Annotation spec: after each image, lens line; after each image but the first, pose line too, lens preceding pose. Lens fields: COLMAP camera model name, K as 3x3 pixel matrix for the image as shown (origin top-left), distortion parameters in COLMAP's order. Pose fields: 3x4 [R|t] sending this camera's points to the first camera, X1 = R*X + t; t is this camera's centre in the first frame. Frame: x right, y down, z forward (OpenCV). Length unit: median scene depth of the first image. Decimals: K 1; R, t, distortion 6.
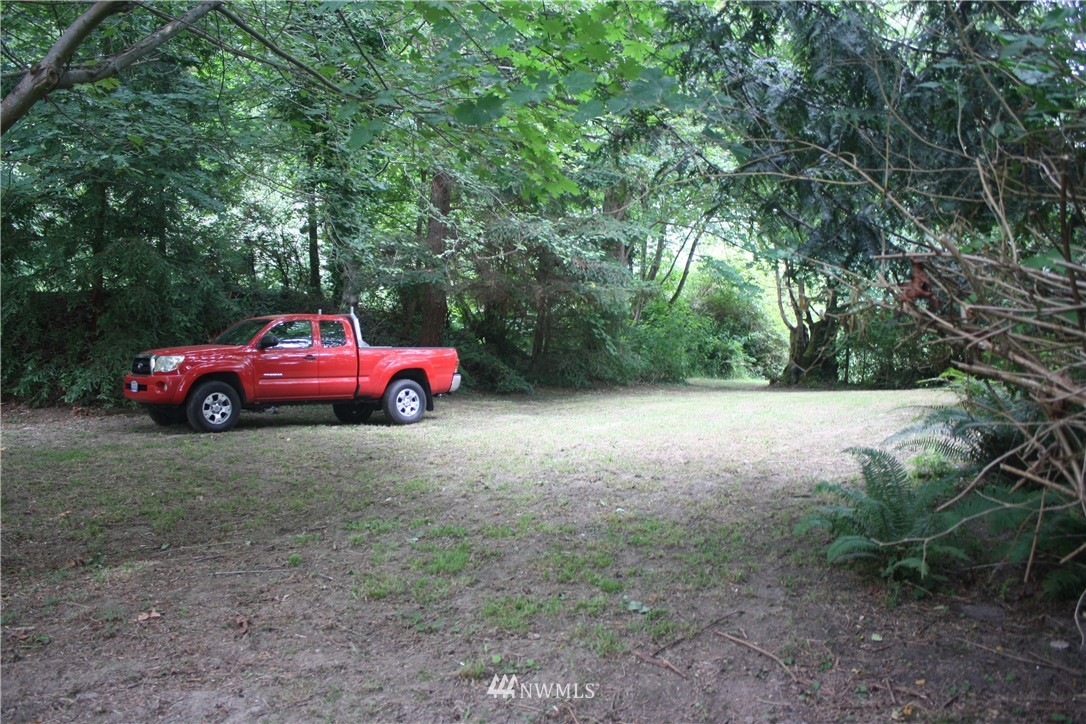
lens RADIAL K [[1118.5, 0, 543.0], [0, 1118.5, 362.0], [0, 0, 1]] dist [-0.046691, 0.016473]
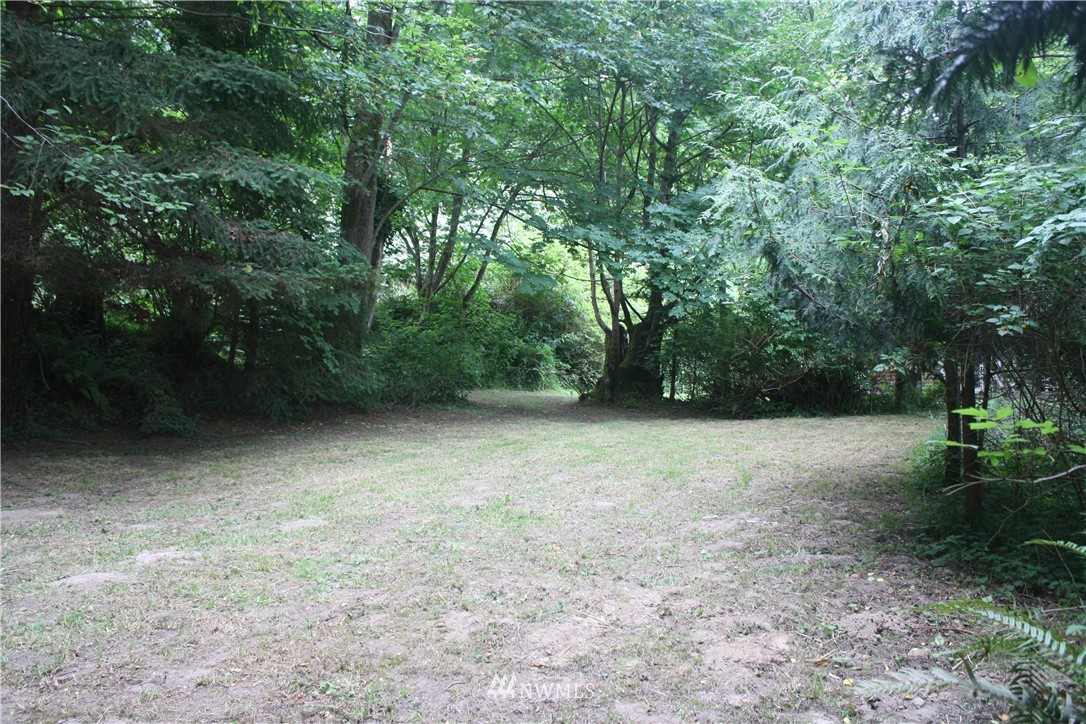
lens RADIAL K [[1118.5, 0, 543.0], [0, 1118.5, 362.0], [0, 0, 1]] dist [-0.046691, 0.016473]
pose [[0.990444, 0.004039, 0.137859, 0.066487], [-0.004884, 0.999971, 0.005786, -0.012286], [-0.137832, -0.006404, 0.990435, 0.209411]]
